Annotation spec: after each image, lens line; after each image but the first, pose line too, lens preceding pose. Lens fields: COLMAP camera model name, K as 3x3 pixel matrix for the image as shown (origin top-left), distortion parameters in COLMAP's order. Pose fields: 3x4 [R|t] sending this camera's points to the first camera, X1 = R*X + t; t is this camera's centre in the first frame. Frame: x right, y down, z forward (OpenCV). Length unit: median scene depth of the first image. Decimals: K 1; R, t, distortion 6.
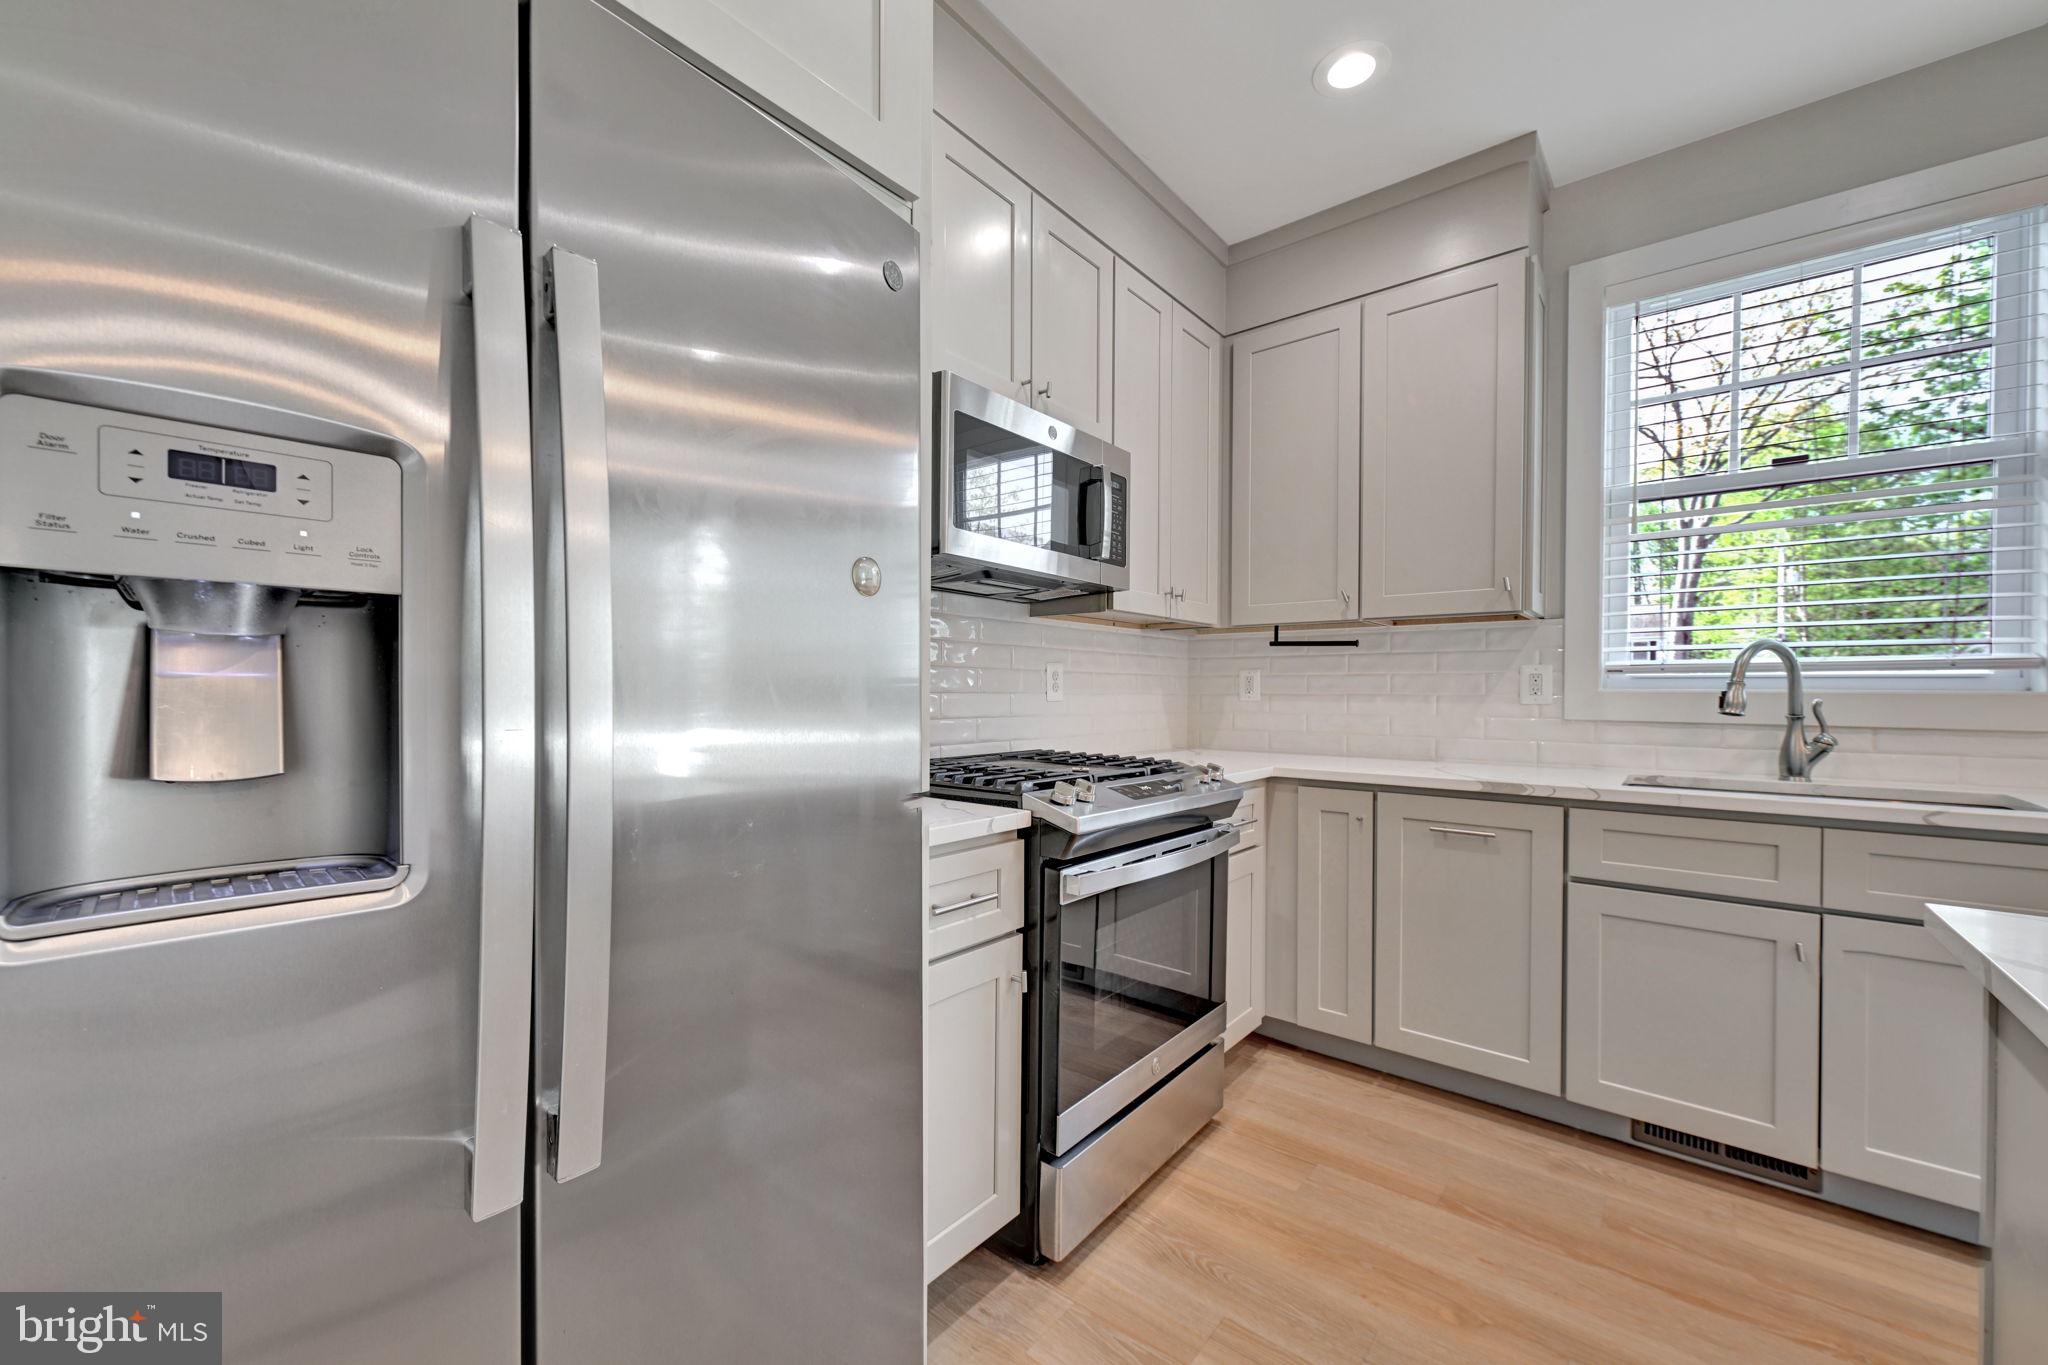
lens RADIAL K [[803.2, 0, 1043.0], [0, 803.2, 695.3], [0, 0, 1]] dist [-0.001947, 0.000224]
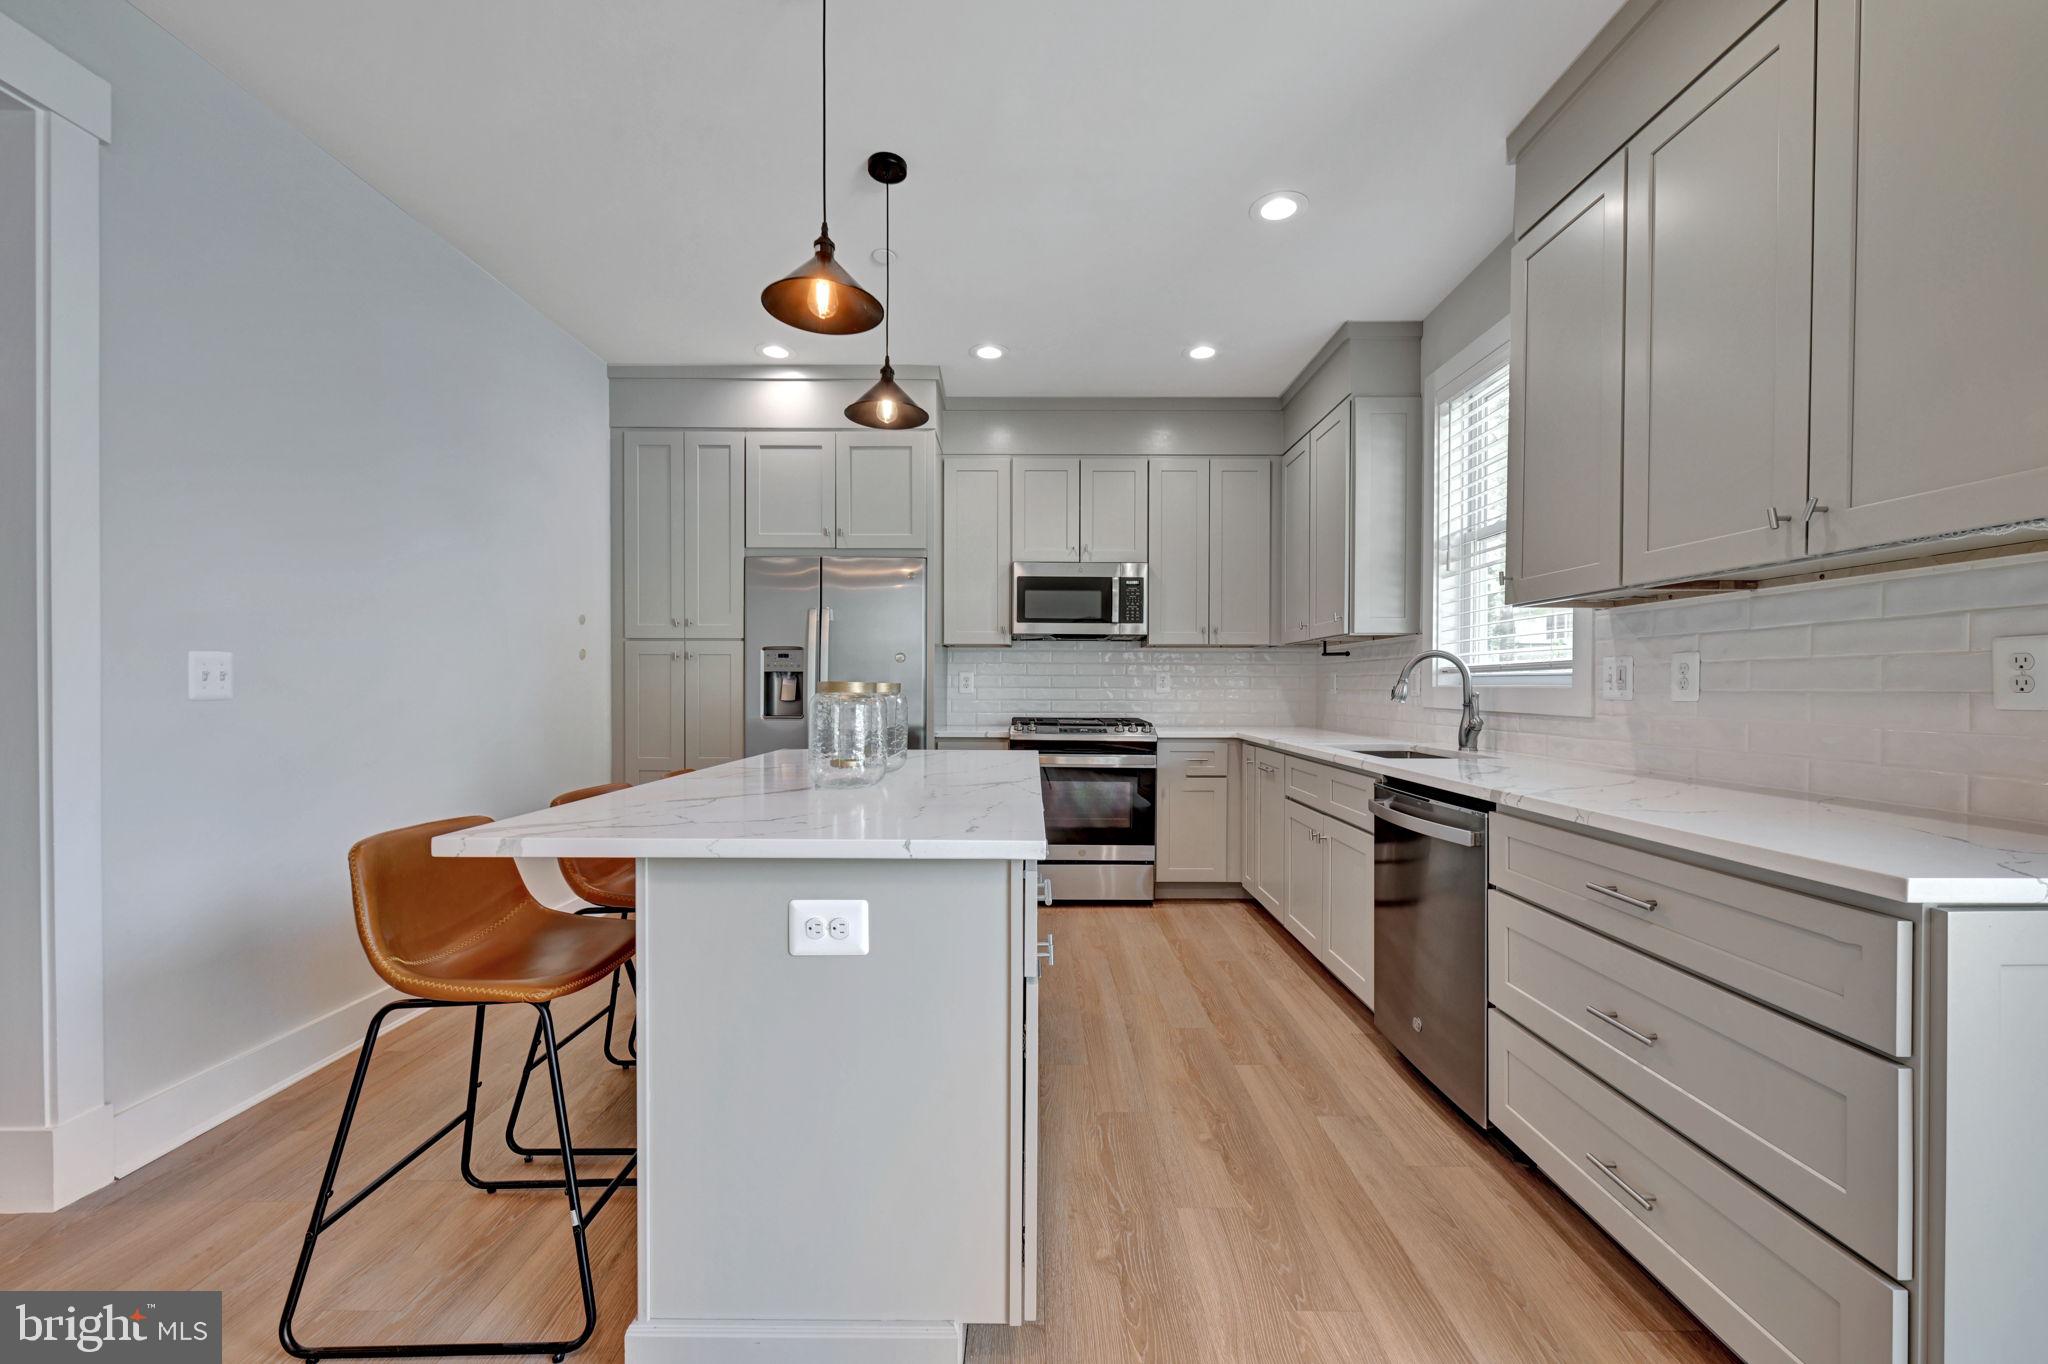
lens RADIAL K [[803.2, 0, 1028.3], [0, 803.2, 694.6], [0, 0, 1]] dist [-0.001947, 0.000224]
pose [[0.632277, 0.005266, -0.774725, 1.569707], [-0.004050, 0.999986, 0.003492, 0.007900], [0.774732, 0.000930, 0.632289, -0.483682]]
